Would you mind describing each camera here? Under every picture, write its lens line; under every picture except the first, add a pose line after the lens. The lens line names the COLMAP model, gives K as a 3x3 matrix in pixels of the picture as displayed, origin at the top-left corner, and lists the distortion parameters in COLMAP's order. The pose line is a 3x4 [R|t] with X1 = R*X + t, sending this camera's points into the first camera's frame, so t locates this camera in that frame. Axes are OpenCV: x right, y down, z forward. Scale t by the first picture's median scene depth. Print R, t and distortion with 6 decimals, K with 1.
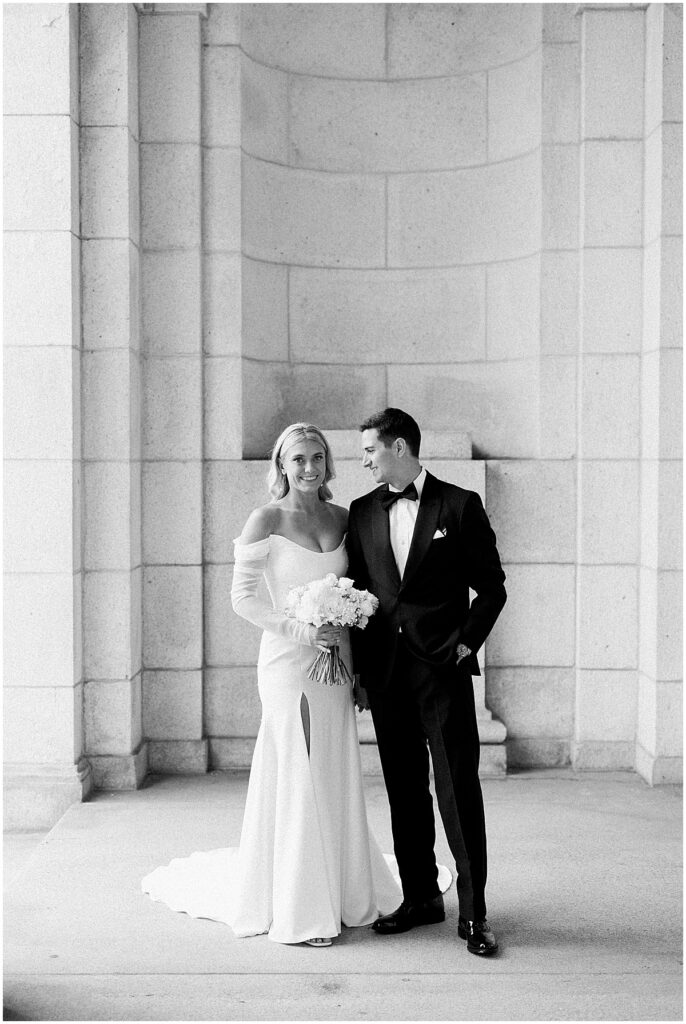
lens RADIAL K [[1551.9, 0, 306.7], [0, 1551.9, 533.9], [0, 0, 1]] dist [0.018885, -0.101336]
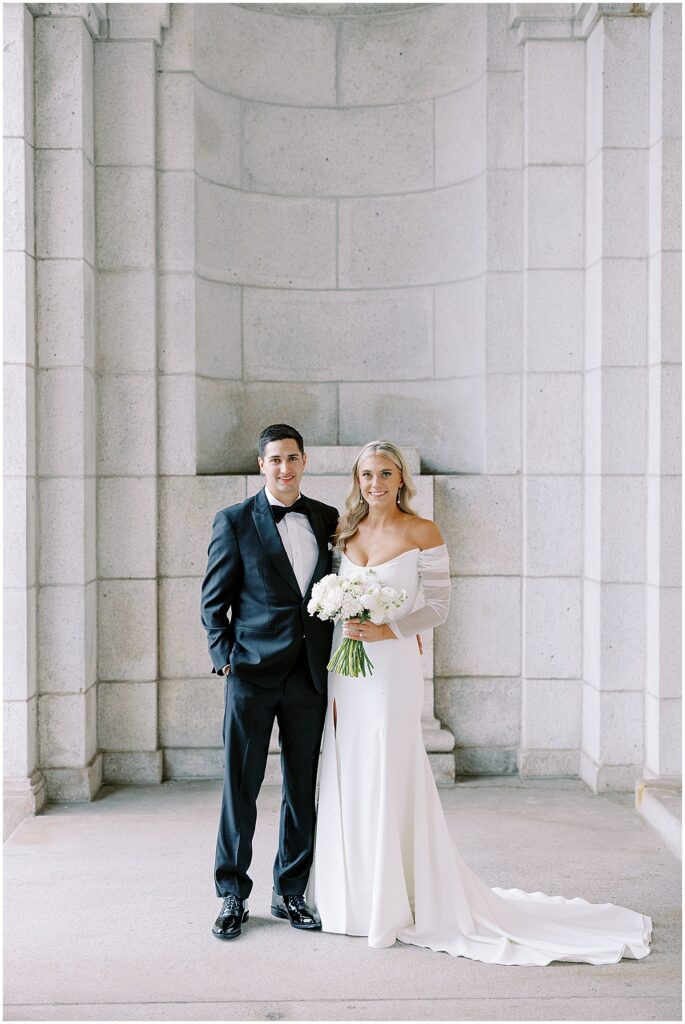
lens RADIAL K [[1447.9, 0, 317.6], [0, 1447.9, 512.4], [0, 0, 1]] dist [0.008064, -0.018717]
pose [[0.999514, -0.001844, 0.031132, 0.008745], [0.002418, 0.999828, -0.018415, -0.005632], [-0.031093, 0.018481, 0.999346, 0.045812]]
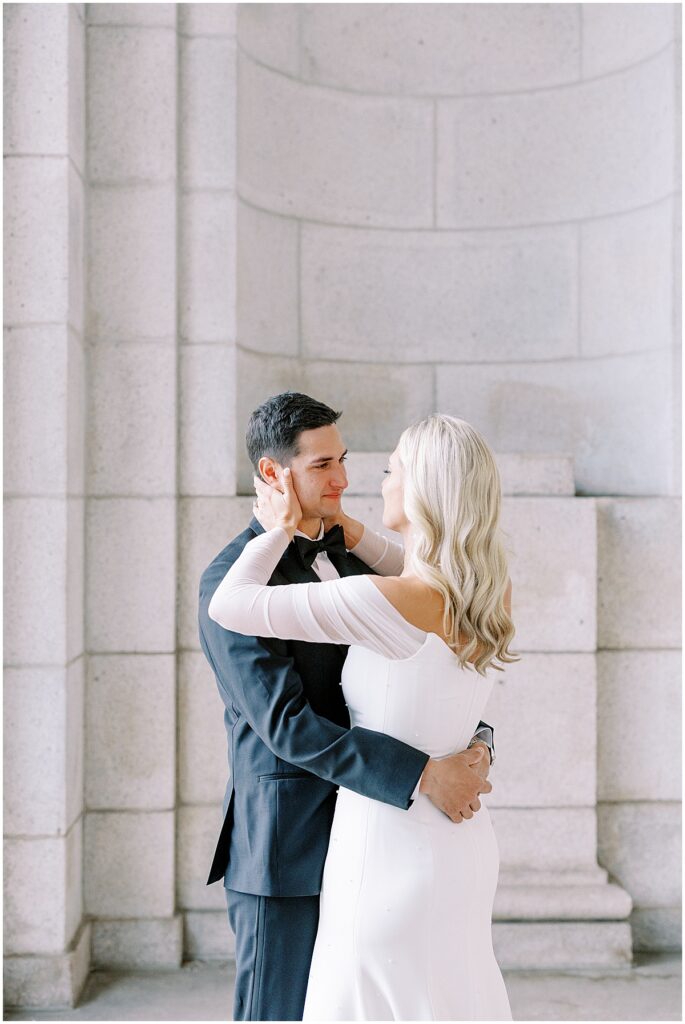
lens RADIAL K [[1523.3, 0, 342.5], [0, 1523.3, 512.0], [0, 0, 1]] dist [0.010862, -0.006535]
pose [[0.998494, 0.002975, 0.054787, -0.031614], [-0.000690, 0.999131, -0.041666, -0.013333], [-0.054863, 0.041566, 0.997628, 0.337466]]
